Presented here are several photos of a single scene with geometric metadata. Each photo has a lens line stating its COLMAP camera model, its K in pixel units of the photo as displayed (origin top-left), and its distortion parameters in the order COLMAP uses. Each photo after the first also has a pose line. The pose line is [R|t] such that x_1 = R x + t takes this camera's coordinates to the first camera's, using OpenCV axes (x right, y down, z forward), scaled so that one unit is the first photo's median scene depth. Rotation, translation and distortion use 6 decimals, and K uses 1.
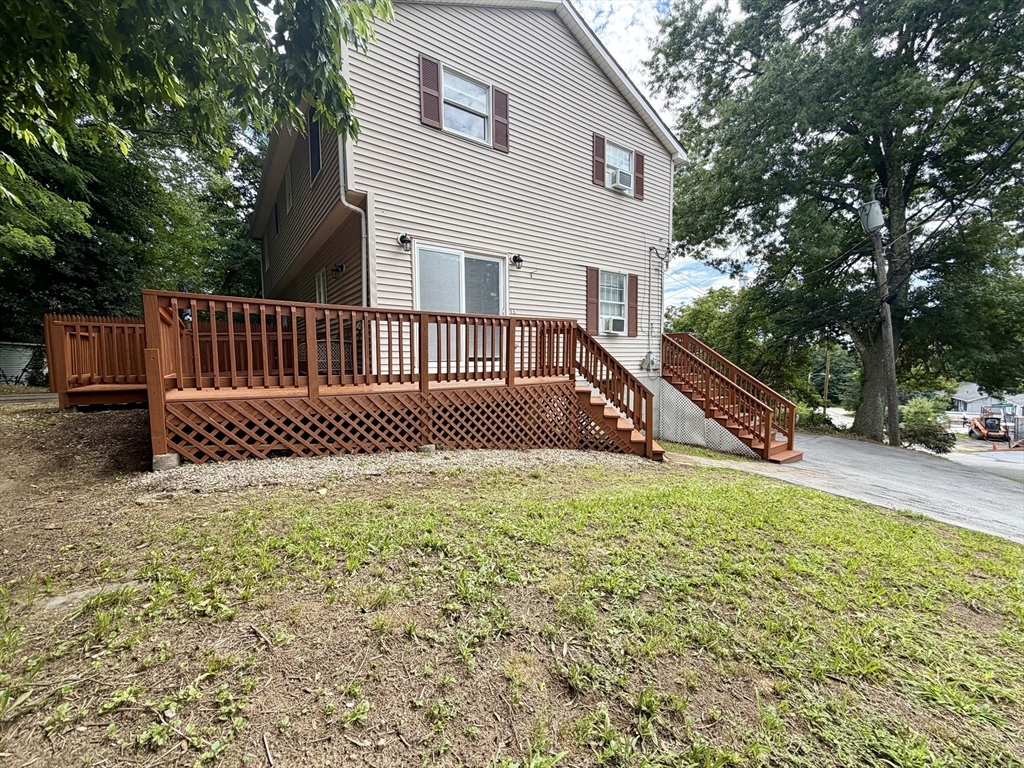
lens RADIAL K [[407.1, 0, 511.7], [0, 407.1, 386.1], [0, 0, 1]] dist [0.002352, -0.000802]
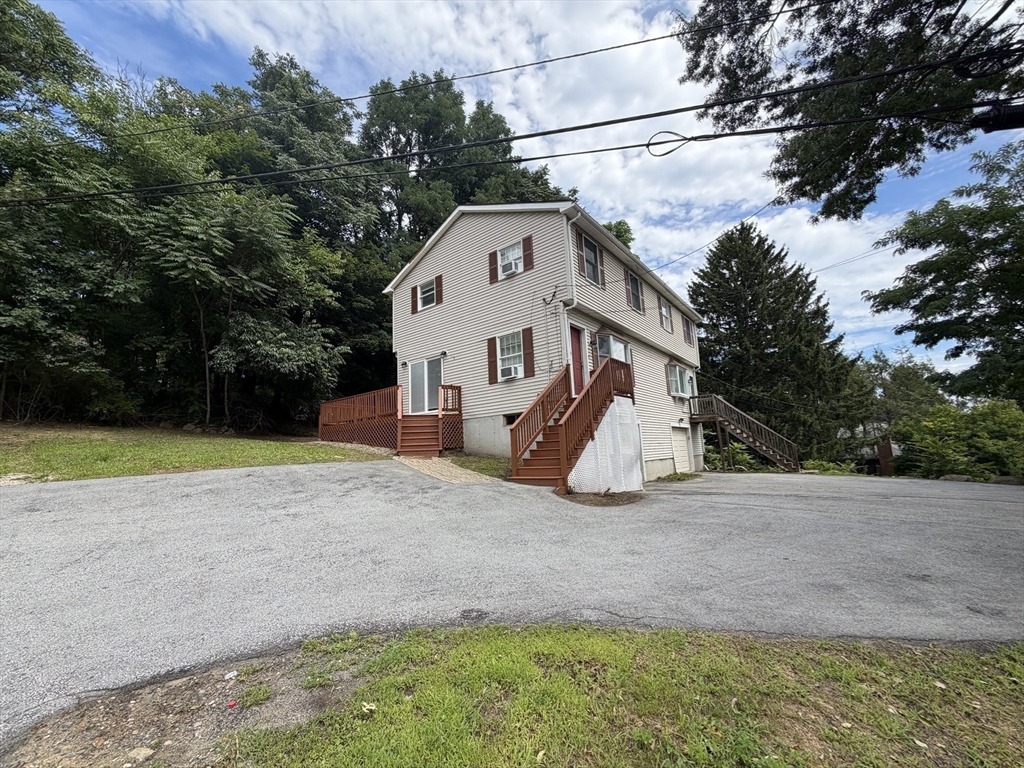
lens RADIAL K [[407.1, 0, 508.1], [0, 407.1, 385.2], [0, 0, 1]] dist [0.002352, -0.000802]
pose [[0.268550, -0.153586, -0.950943, 1.540198], [-0.026111, 0.985684, -0.166571, 0.109970], [0.962912, 0.069562, 0.260695, 0.684343]]
